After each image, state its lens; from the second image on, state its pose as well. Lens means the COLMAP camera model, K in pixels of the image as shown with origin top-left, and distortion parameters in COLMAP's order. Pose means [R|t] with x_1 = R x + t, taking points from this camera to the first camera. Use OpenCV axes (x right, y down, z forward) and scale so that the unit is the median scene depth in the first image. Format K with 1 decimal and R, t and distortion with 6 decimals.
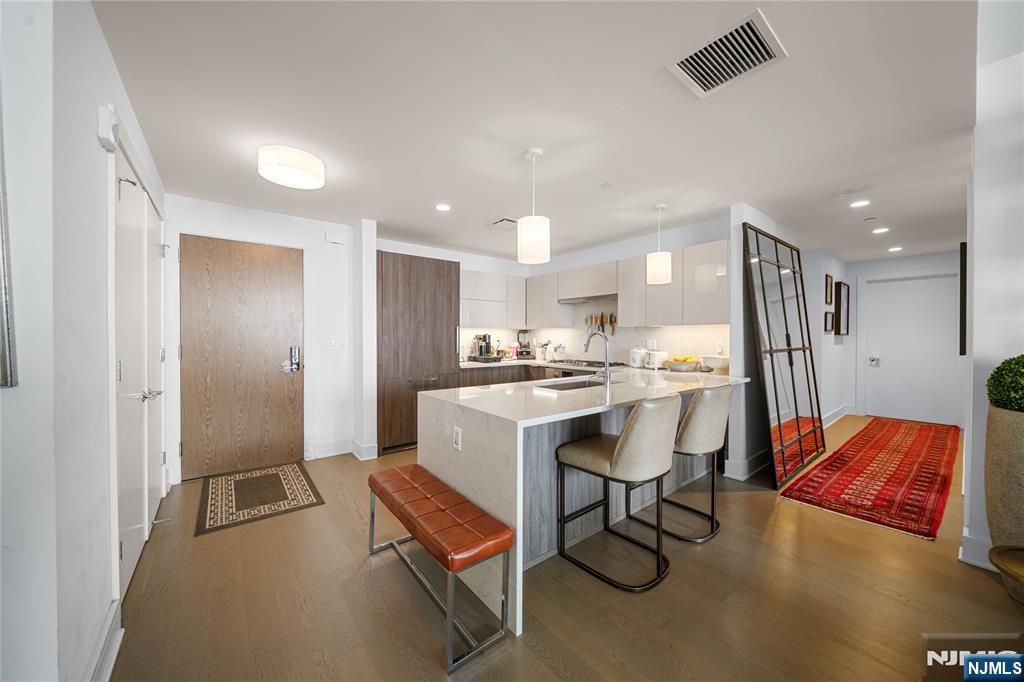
lens RADIAL K [[364.9, 0, 512.2], [0, 364.9, 338.3], [0, 0, 1]] dist [0.001076, -0.000146]
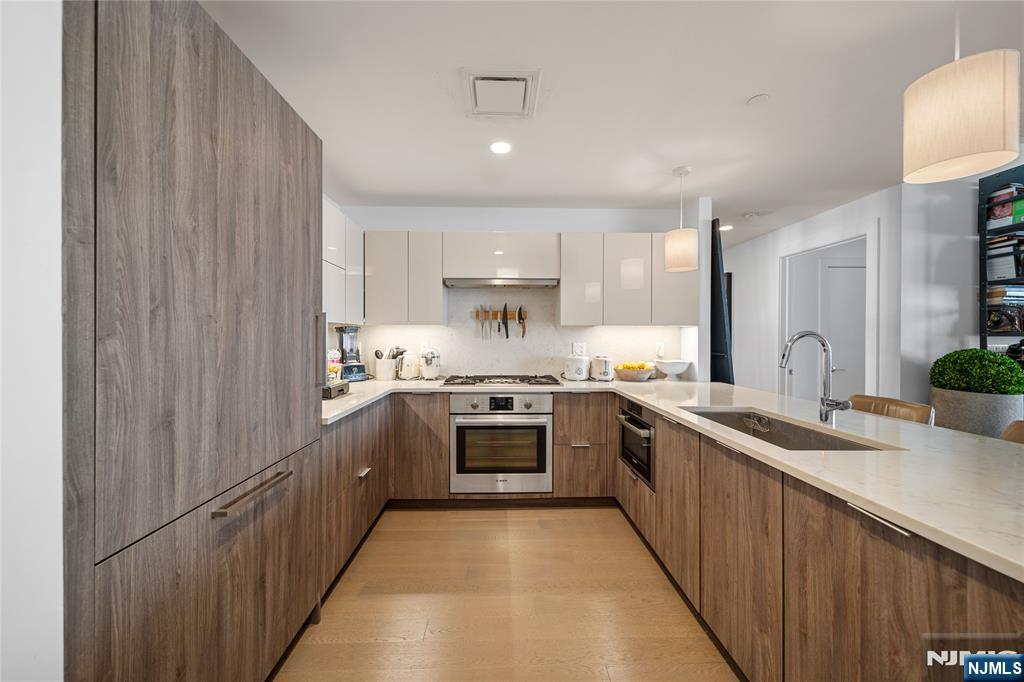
lens RADIAL K [[364.9, 0, 512.2], [0, 364.9, 338.3], [0, 0, 1]] dist [0.001076, -0.000146]
pose [[0.606950, -0.000722, 0.794739, -0.375772], [0.002478, 0.999996, -0.000984, -0.006721], [-0.794736, 0.002567, 0.606950, 0.715404]]
